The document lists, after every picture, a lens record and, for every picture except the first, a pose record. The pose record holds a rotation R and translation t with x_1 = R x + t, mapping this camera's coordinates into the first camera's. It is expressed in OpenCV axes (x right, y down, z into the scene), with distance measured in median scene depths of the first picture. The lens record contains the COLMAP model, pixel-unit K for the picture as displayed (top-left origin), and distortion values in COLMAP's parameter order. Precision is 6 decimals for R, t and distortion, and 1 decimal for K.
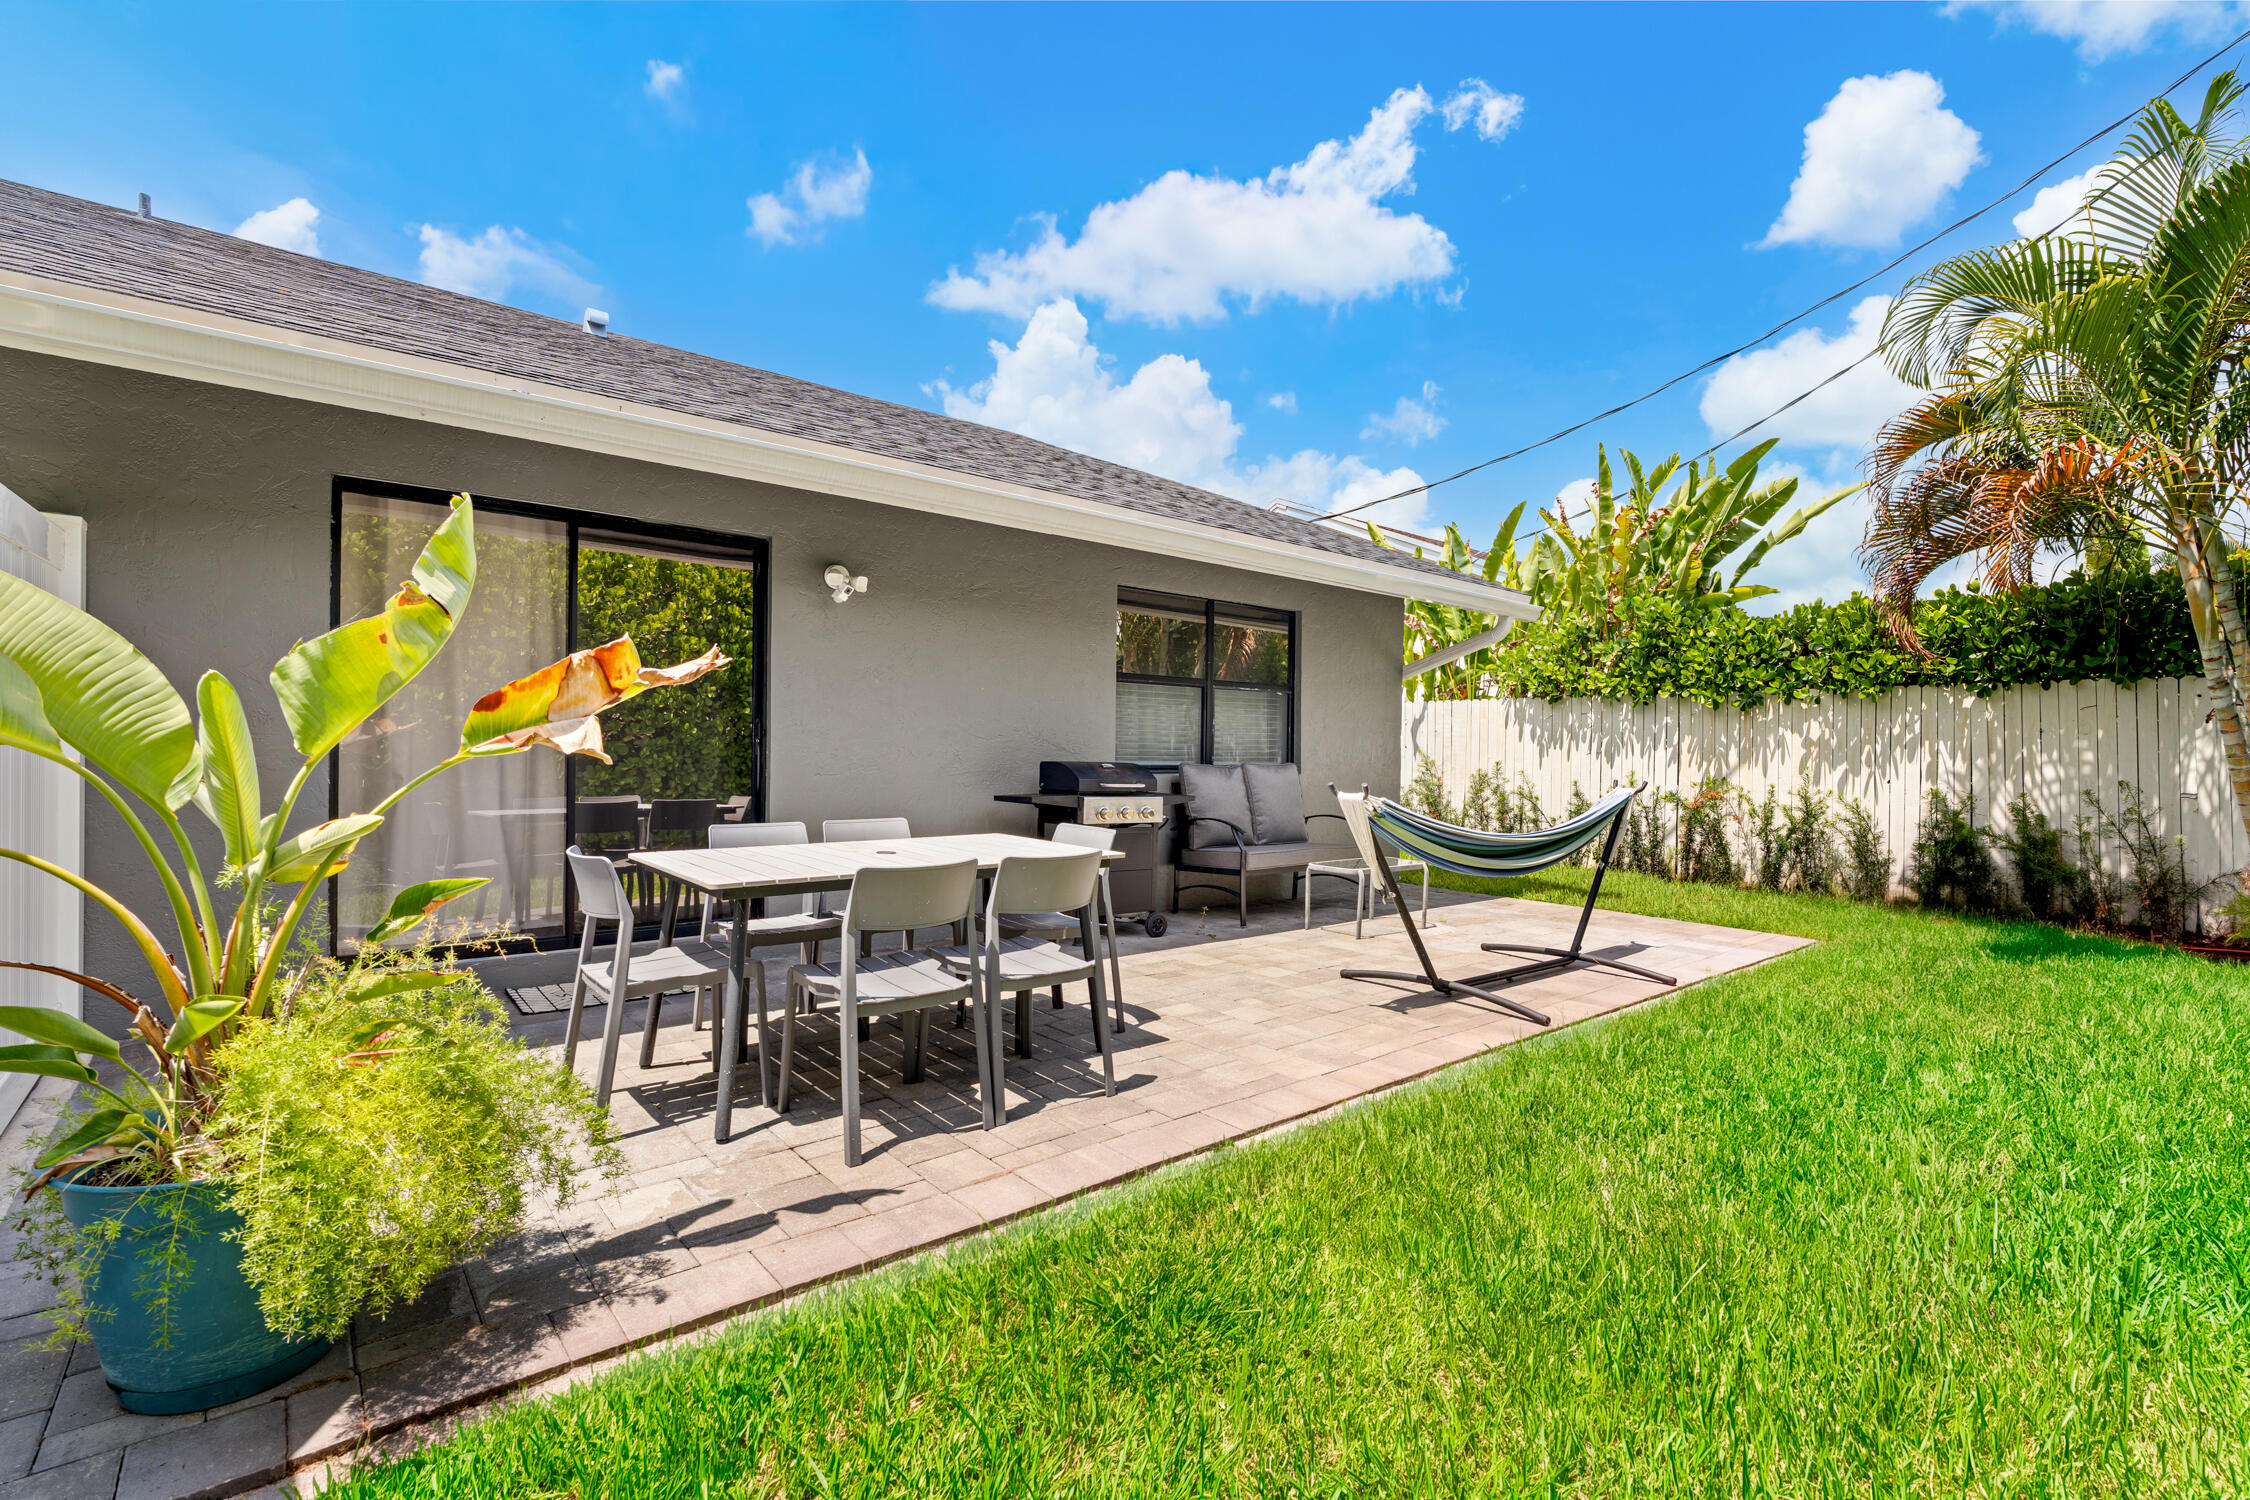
lens RADIAL K [[1034.2, 0, 1125.0], [0, 1034.2, 750.0], [0, 0, 1]] dist [0.000770, 0.000136]
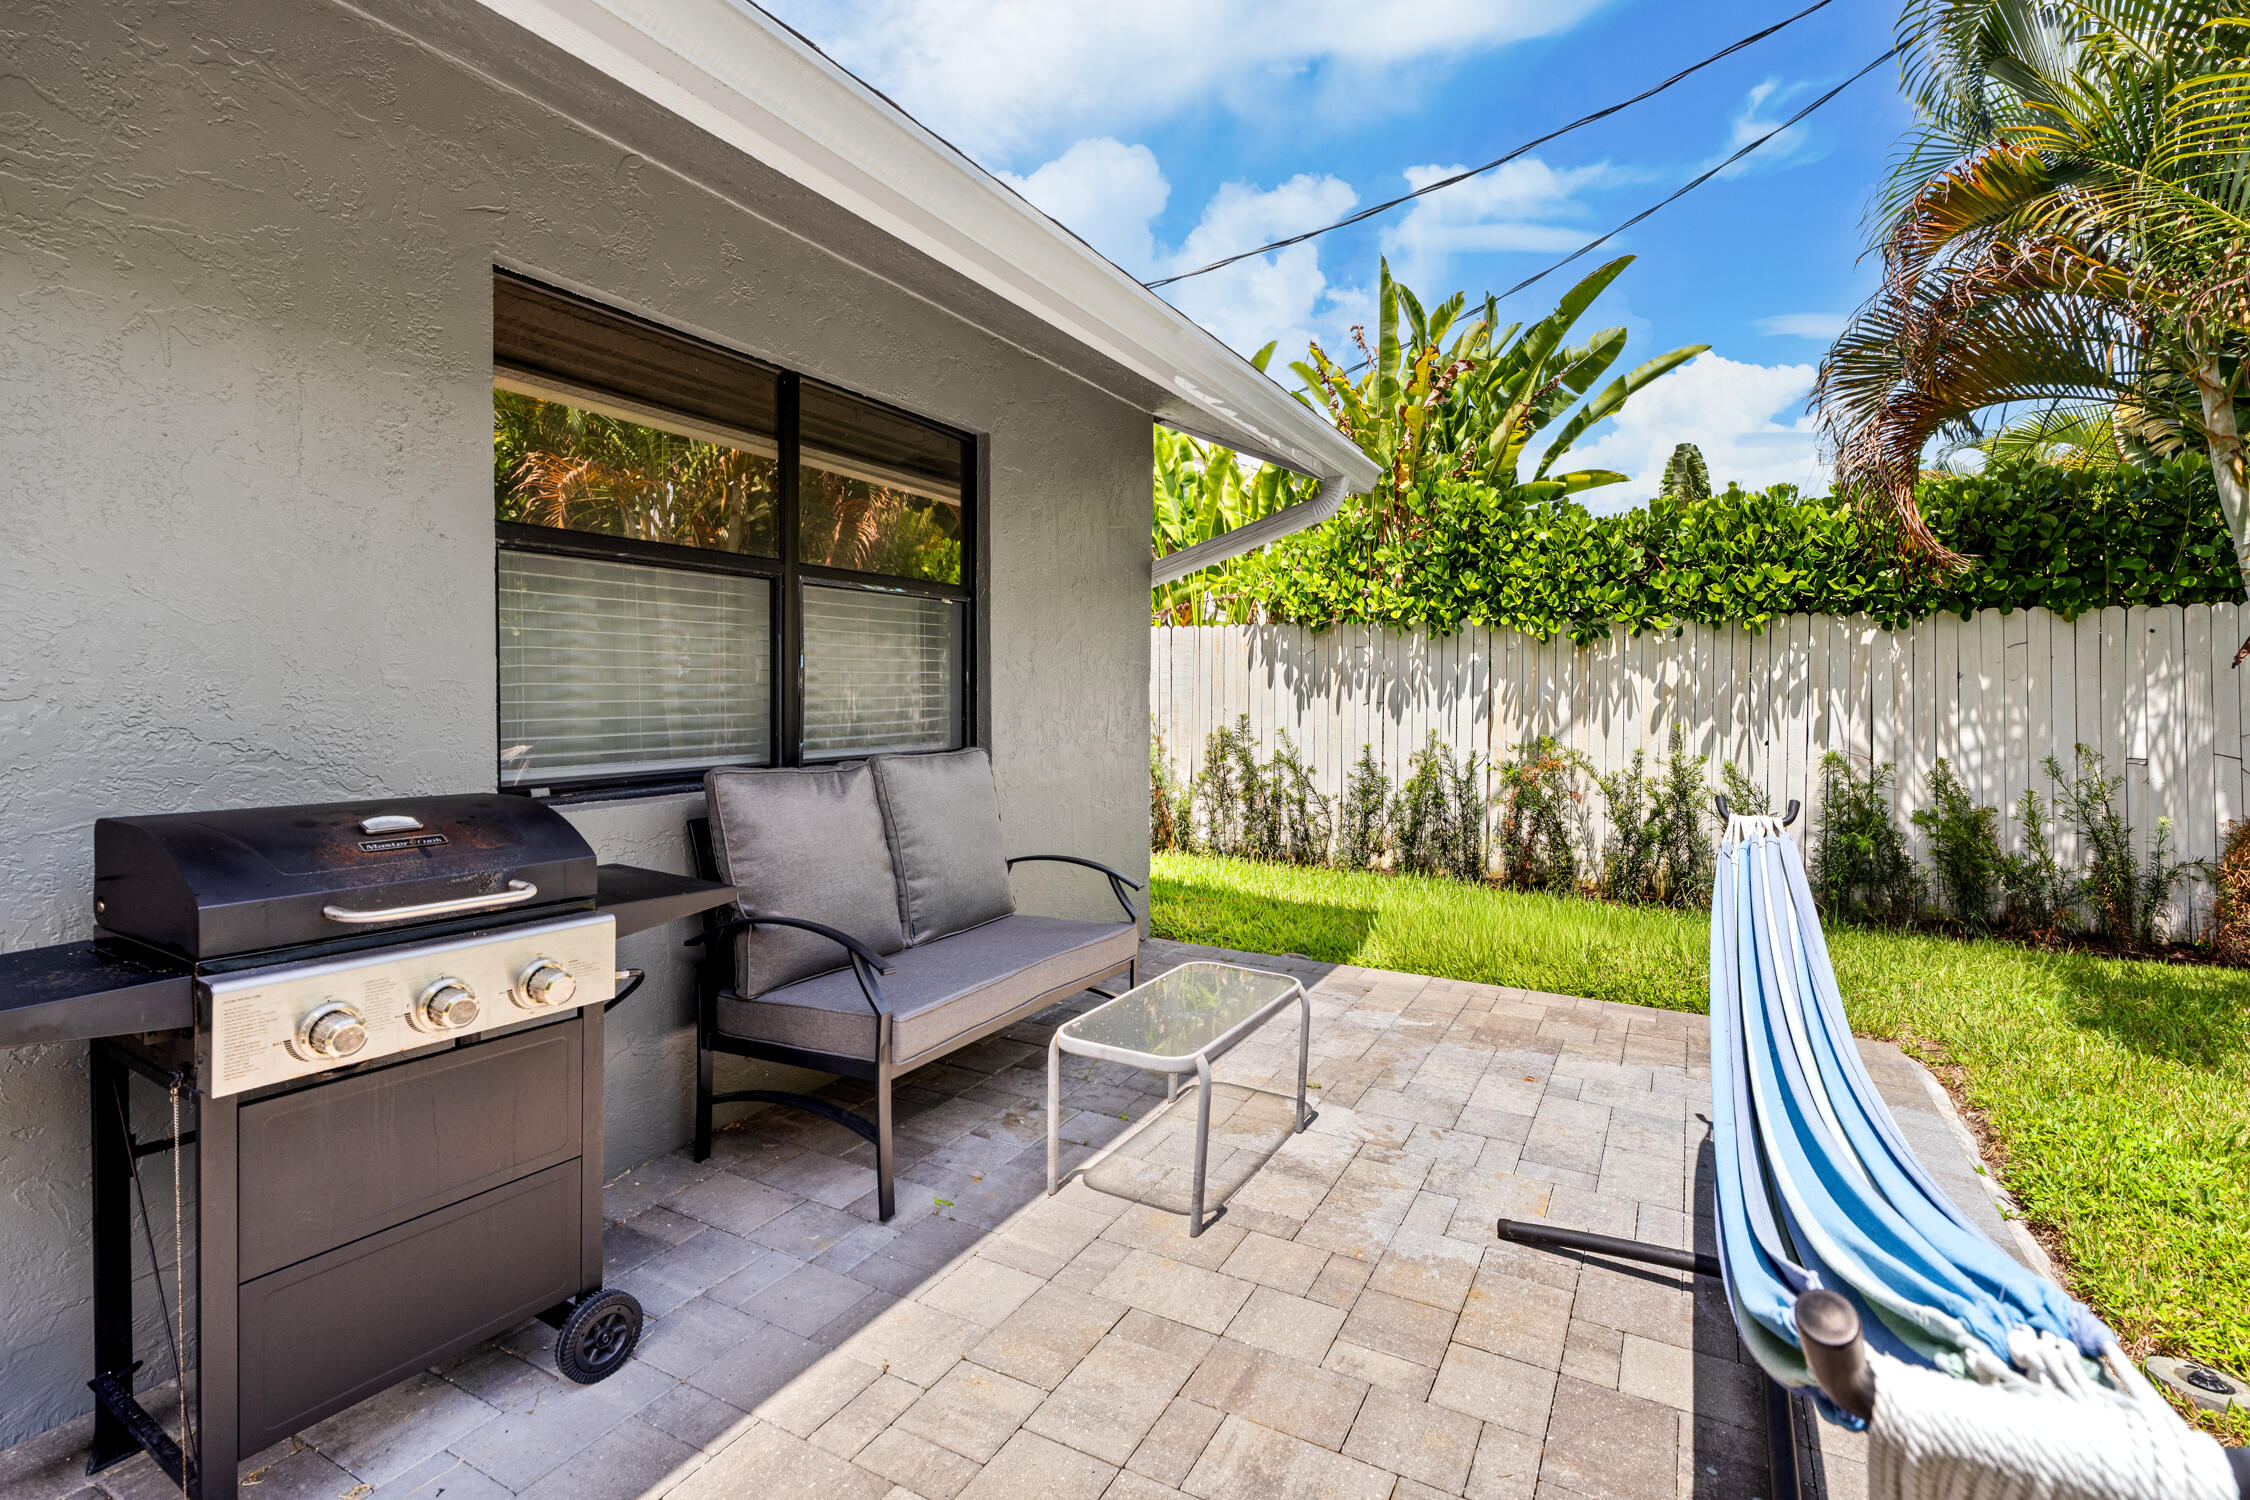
lens RADIAL K [[1046.8, 0, 1144.7], [0, 1046.8, 695.1], [0, 0, 1]] dist [-0.000758, 0.000014]
pose [[0.926911, -0.008952, 0.375175, 0.046118], [0.003649, 0.999883, 0.014844, -0.016032], [-0.375264, -0.012390, 0.926835, 0.463170]]
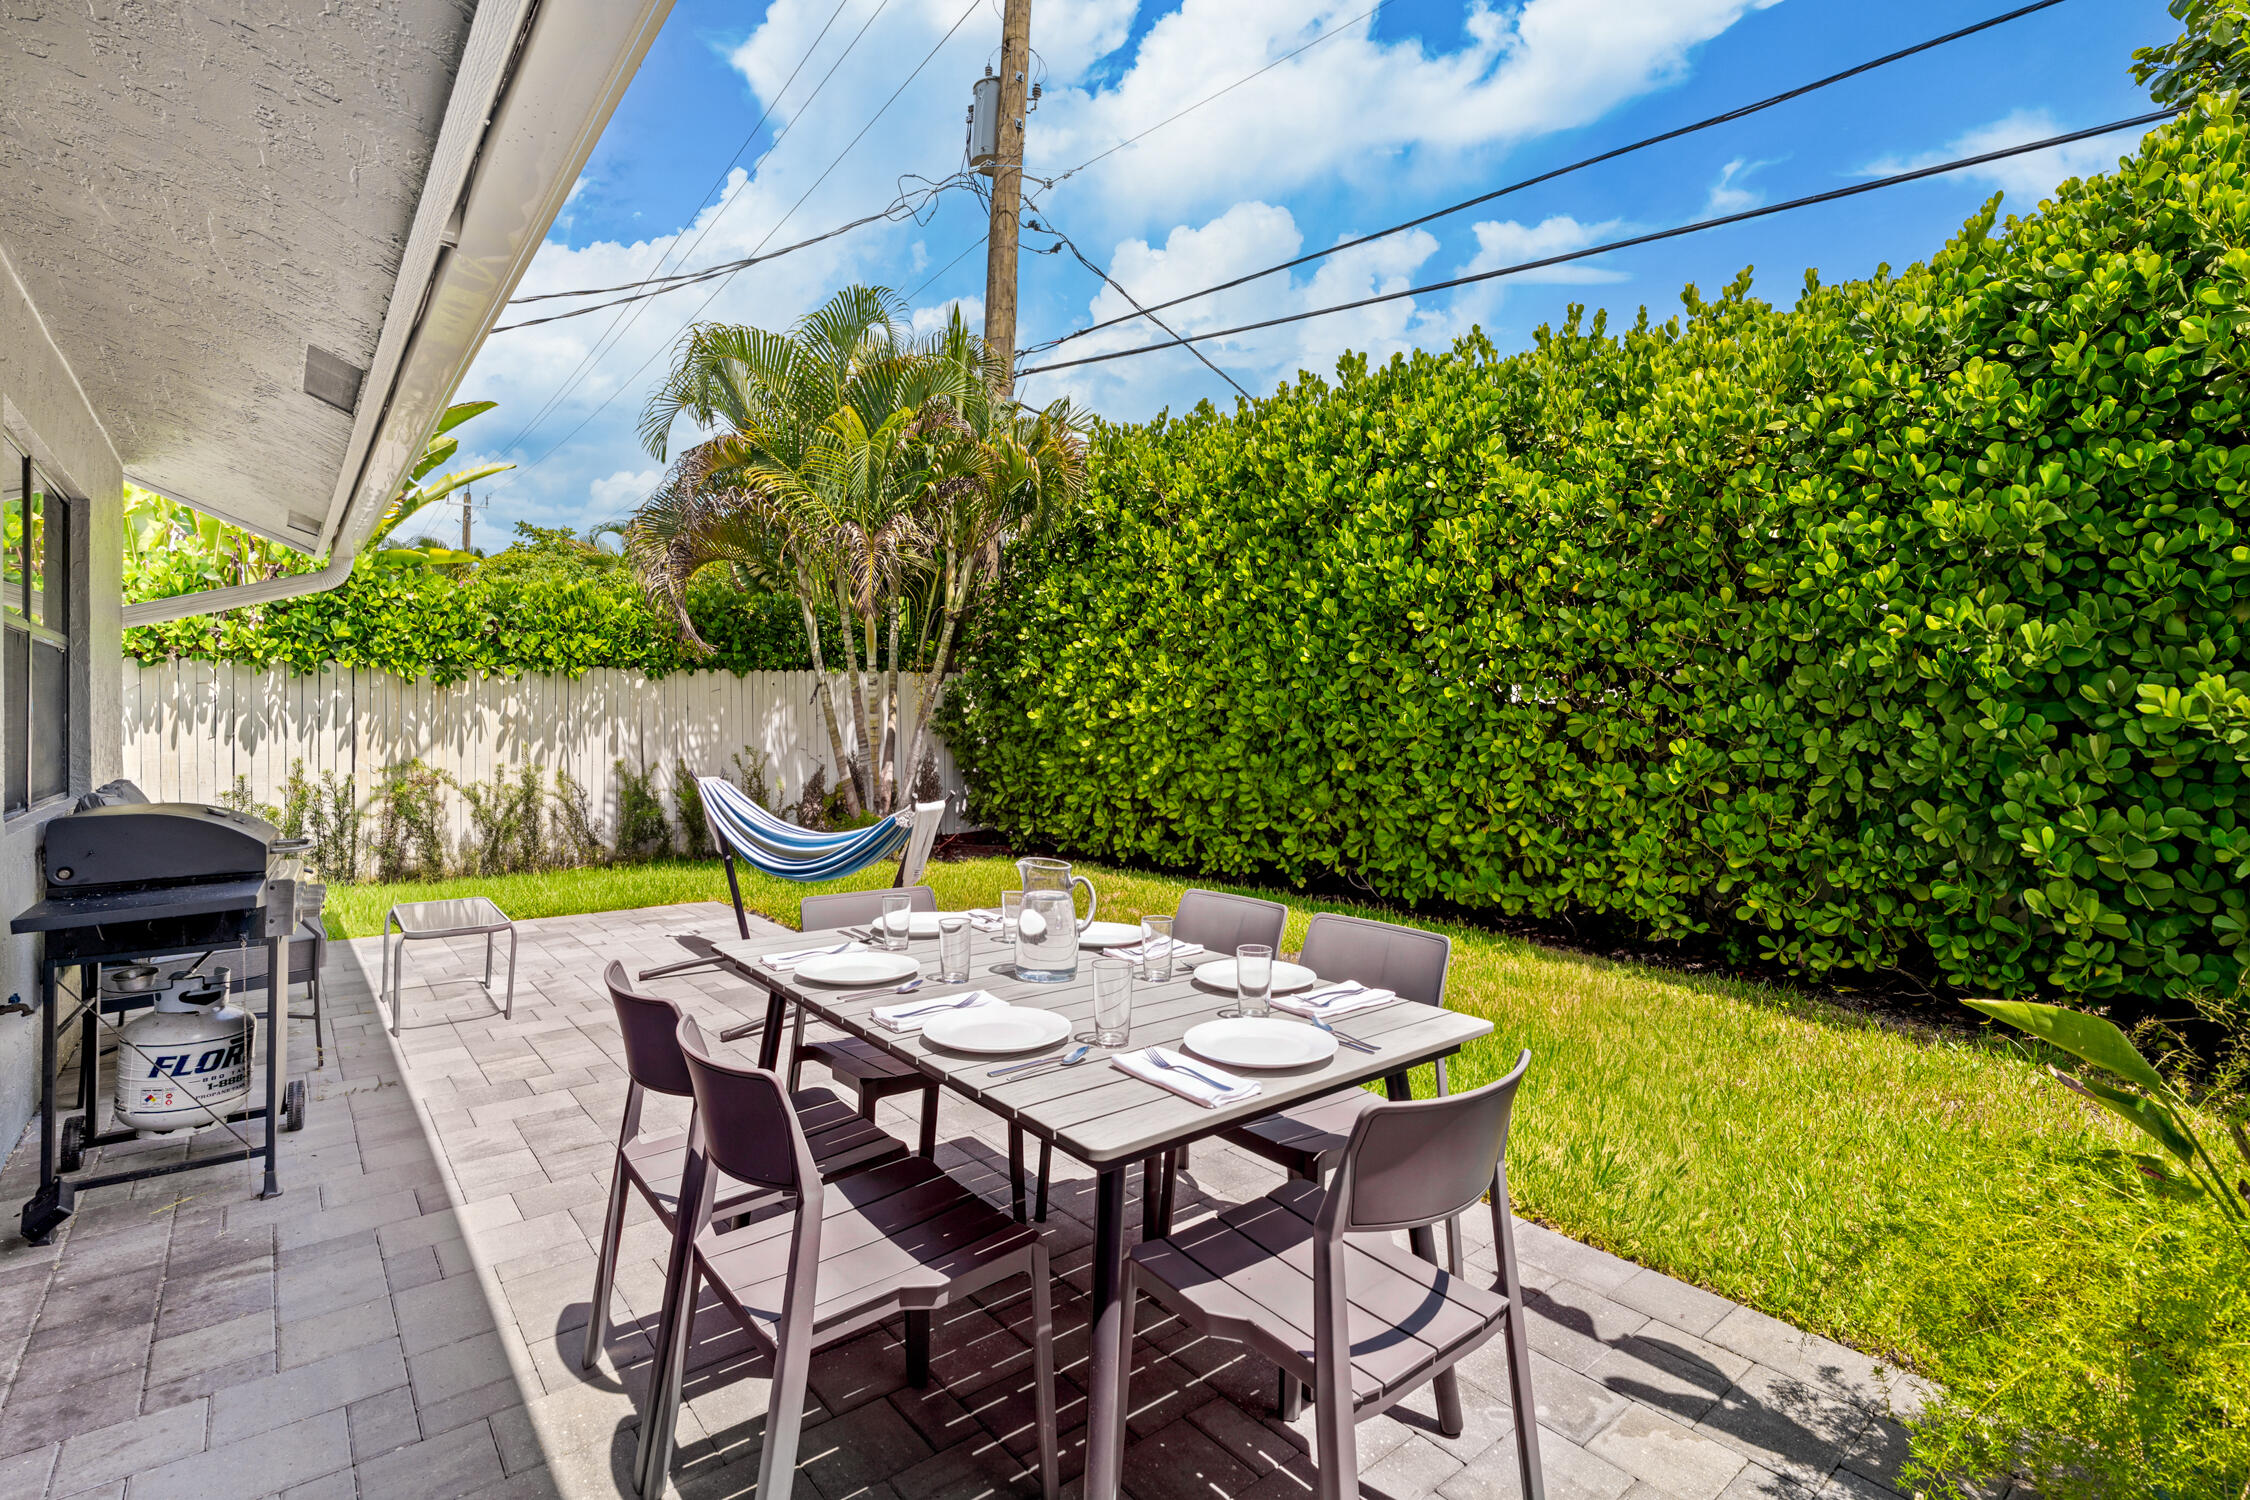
lens RADIAL K [[1046.8, 0, 1144.7], [0, 1046.8, 695.1], [0, 0, 1]] dist [-0.000758, 0.000014]
pose [[-0.002863, 0.004064, 0.999988, -0.347644], [0.006253, 0.999972, -0.004046, -0.022947], [-0.999976, 0.006242, -0.002888, 0.401323]]
